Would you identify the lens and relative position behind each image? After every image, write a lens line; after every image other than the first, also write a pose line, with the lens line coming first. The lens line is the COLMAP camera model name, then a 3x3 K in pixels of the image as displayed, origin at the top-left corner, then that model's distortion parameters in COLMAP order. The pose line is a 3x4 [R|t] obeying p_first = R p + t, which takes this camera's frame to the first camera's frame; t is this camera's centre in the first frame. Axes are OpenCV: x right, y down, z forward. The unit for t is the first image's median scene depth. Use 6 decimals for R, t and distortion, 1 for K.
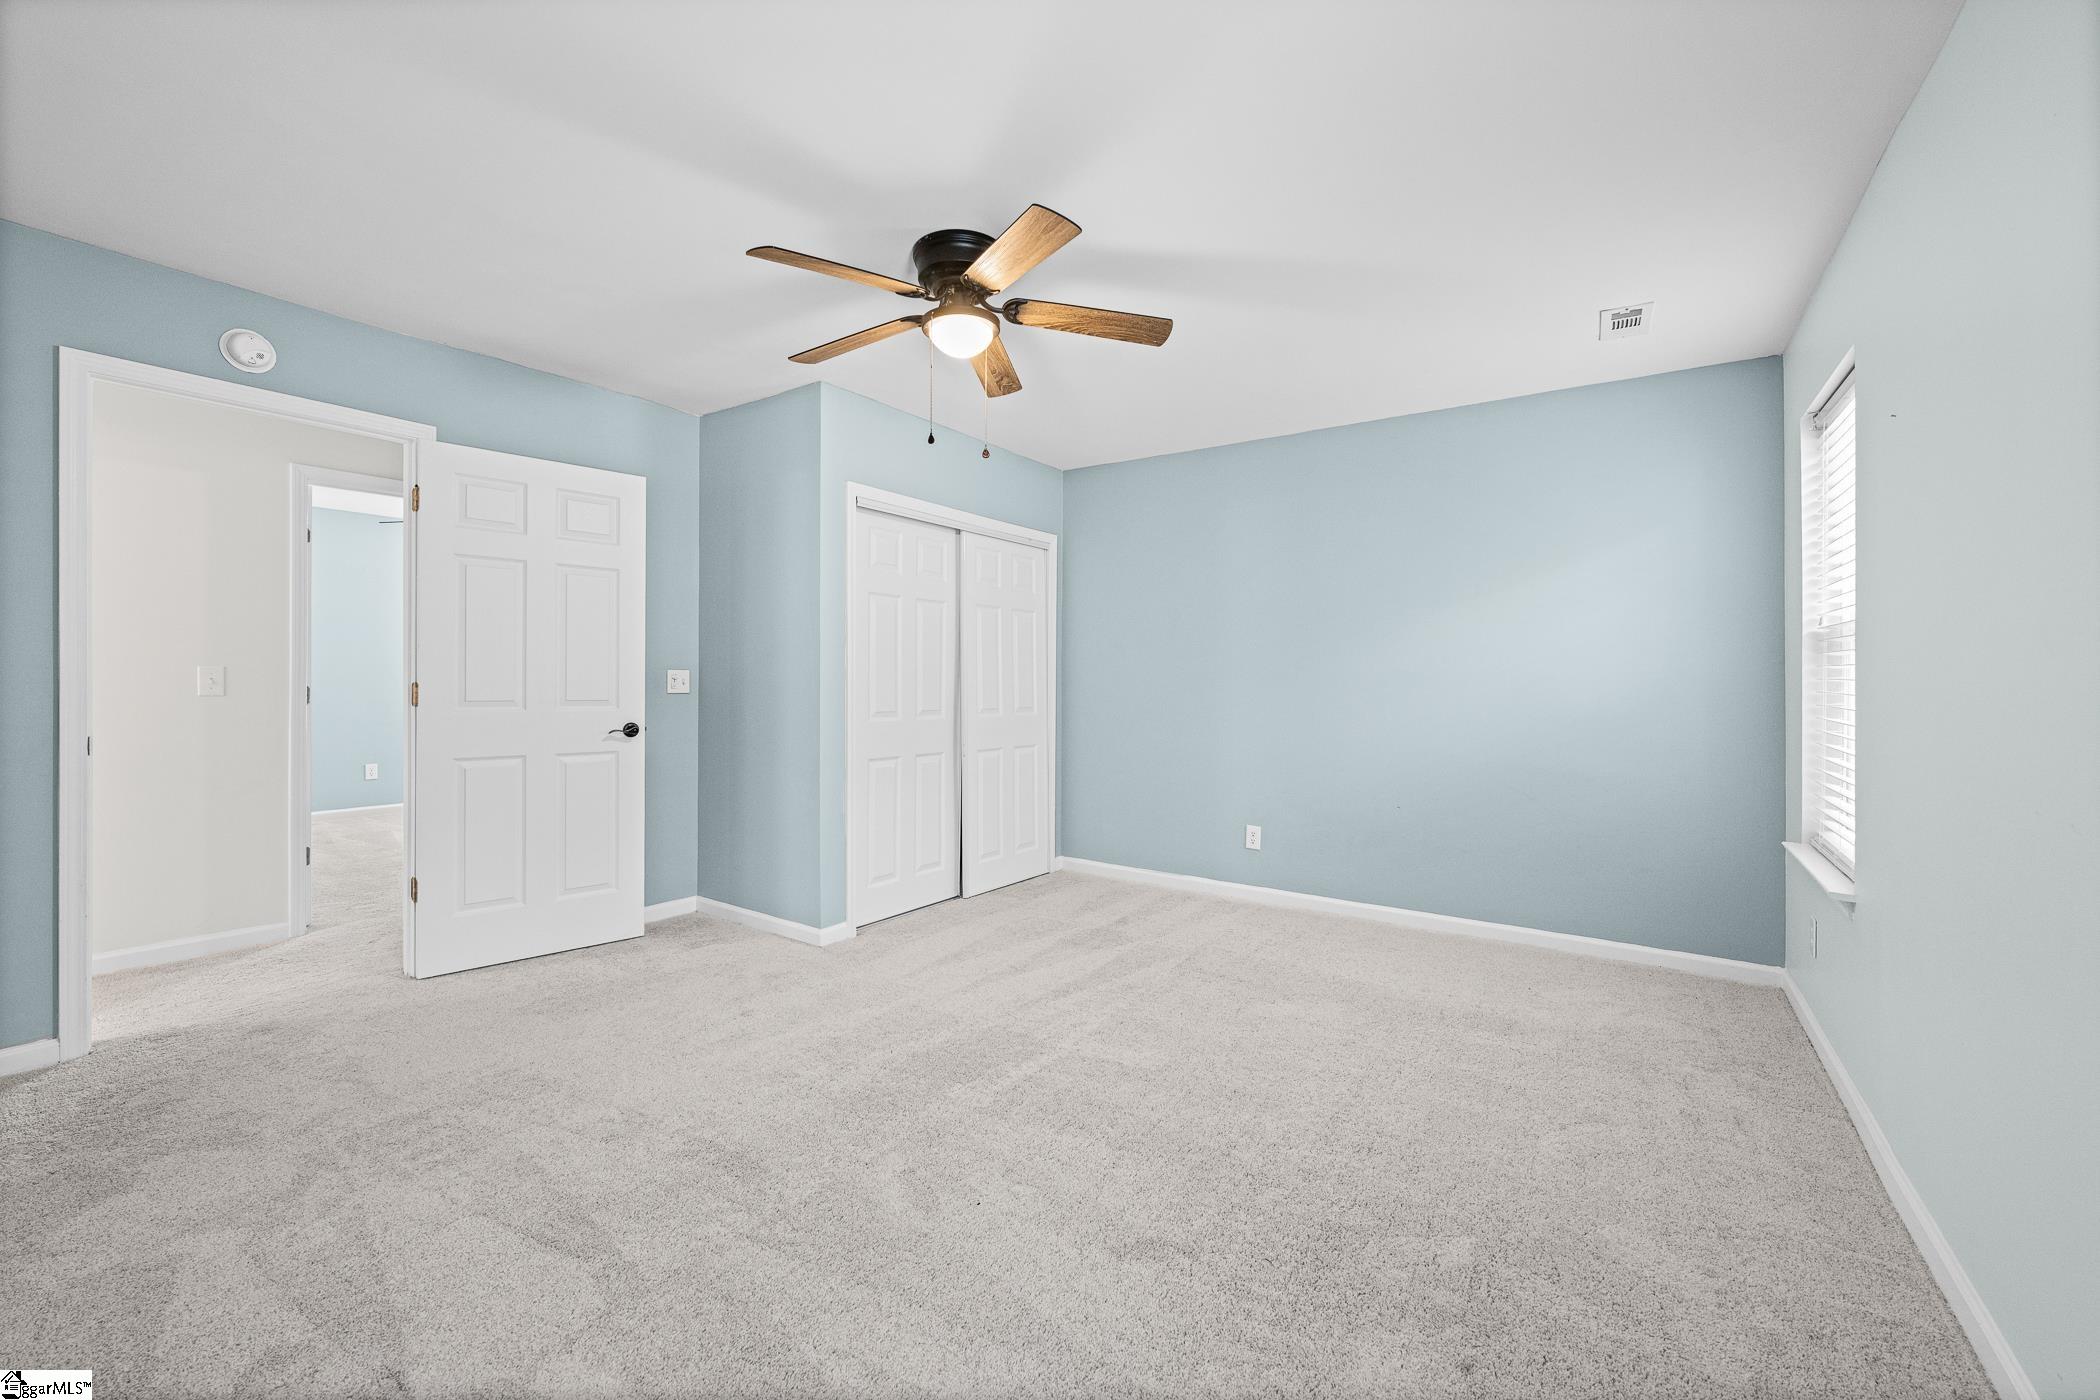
lens RADIAL K [[831.5, 0, 1050.0], [0, 831.5, 700.0], [0, 0, 1]] dist [0.001256, 0.000204]
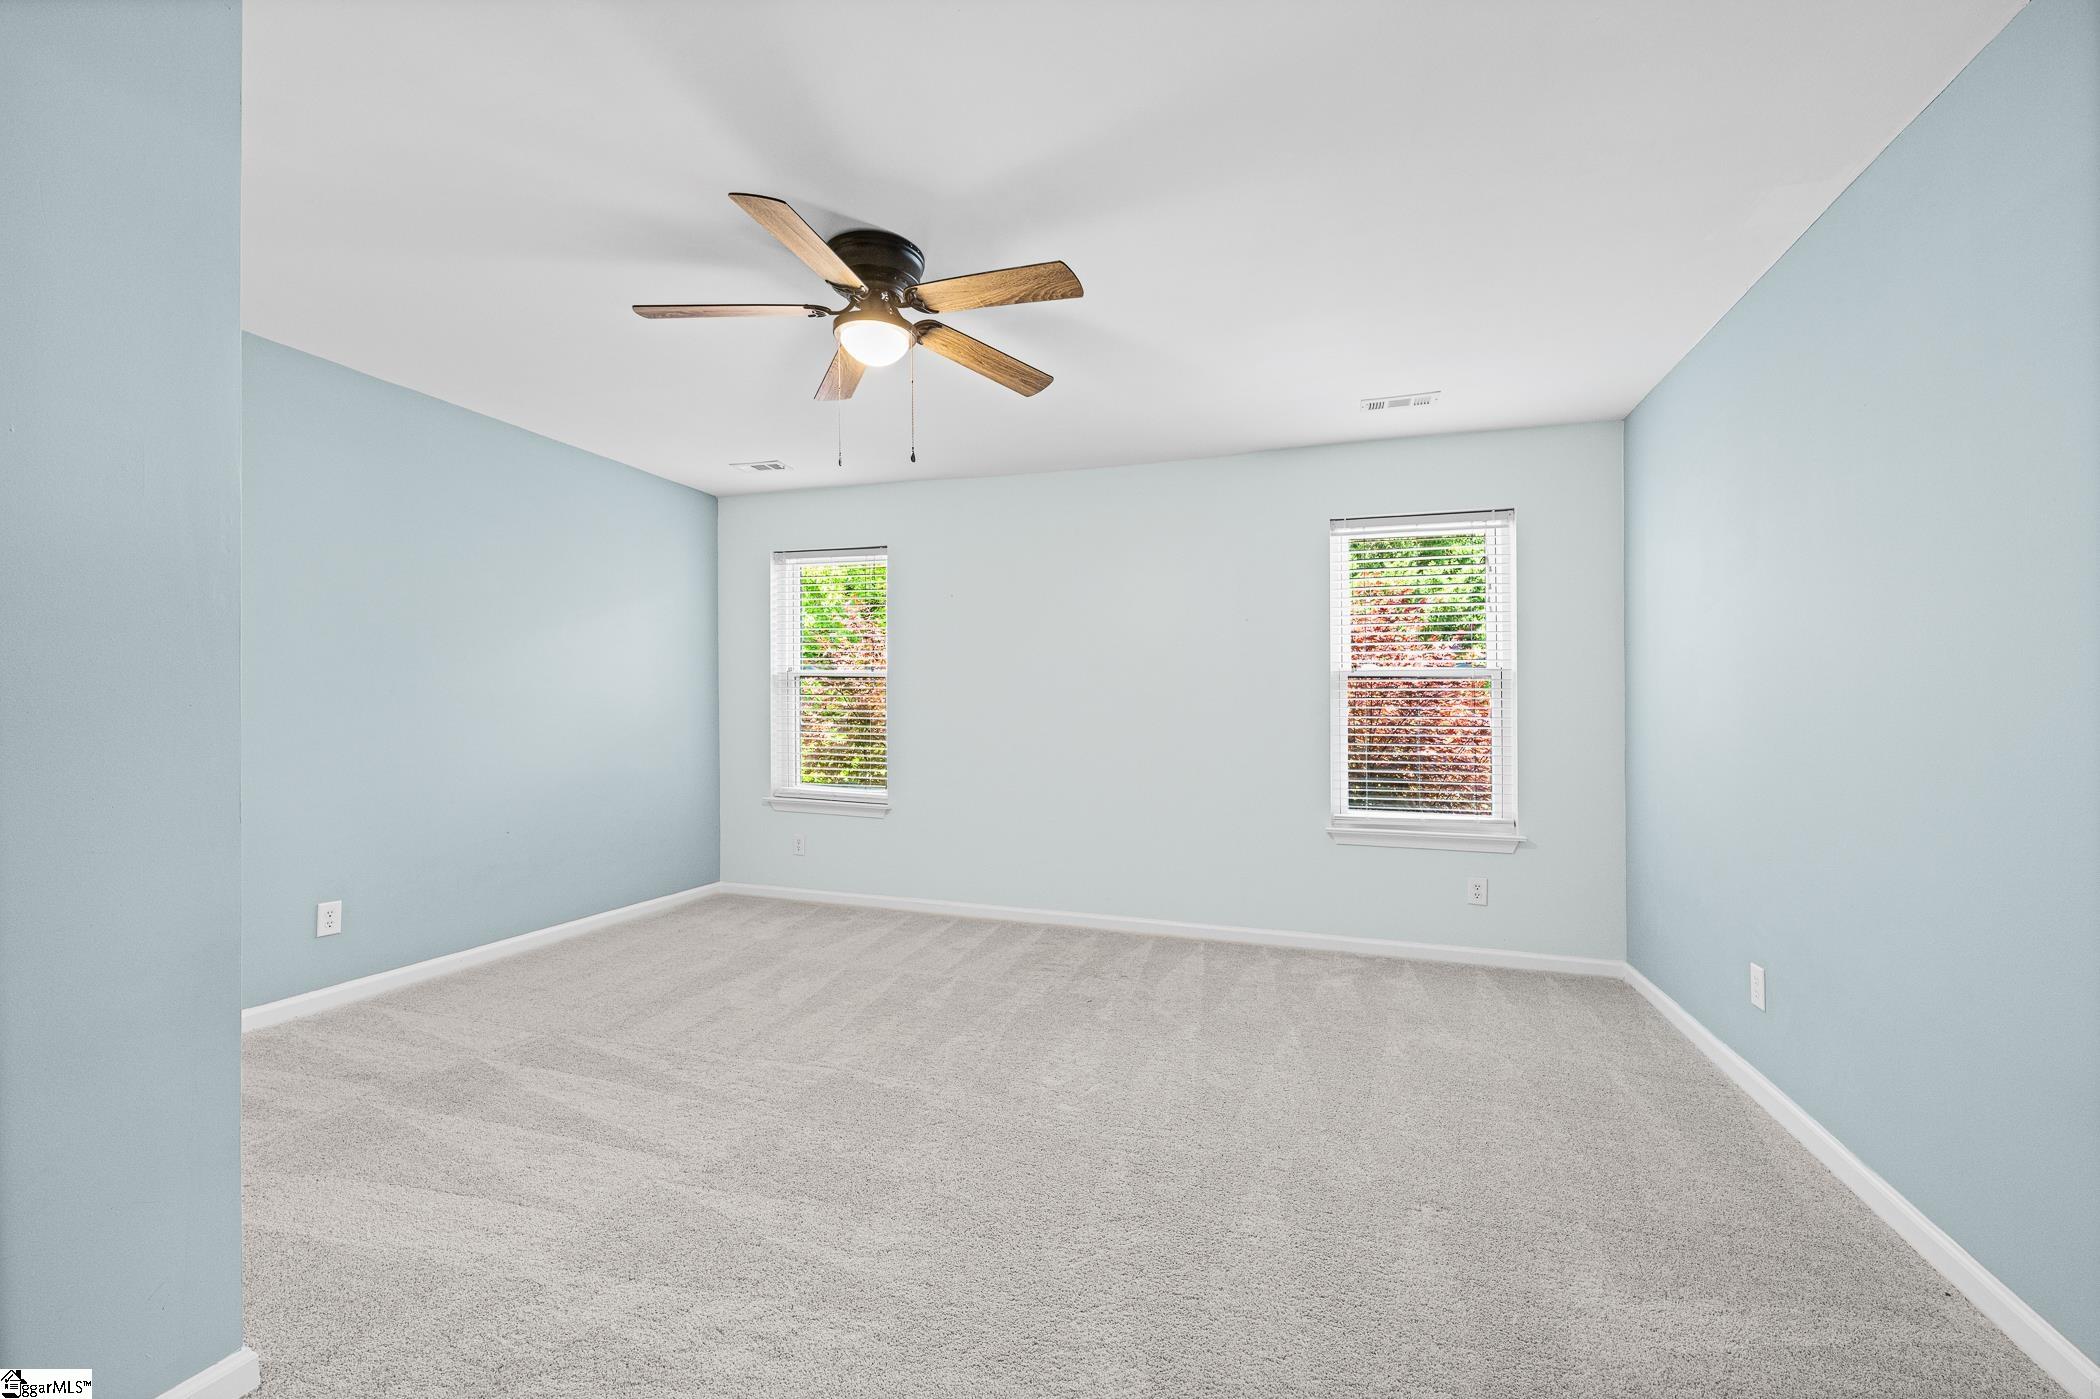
lens RADIAL K [[831.5, 0, 1050.0], [0, 831.5, 699.5], [0, 0, 1]] dist [0.001256, 0.000204]
pose [[-0.263741, 0.002834, 0.964589, -0.769332], [0.007657, 0.999970, -0.000844, -0.020173], [-0.964563, 0.007163, -0.263755, 0.760577]]
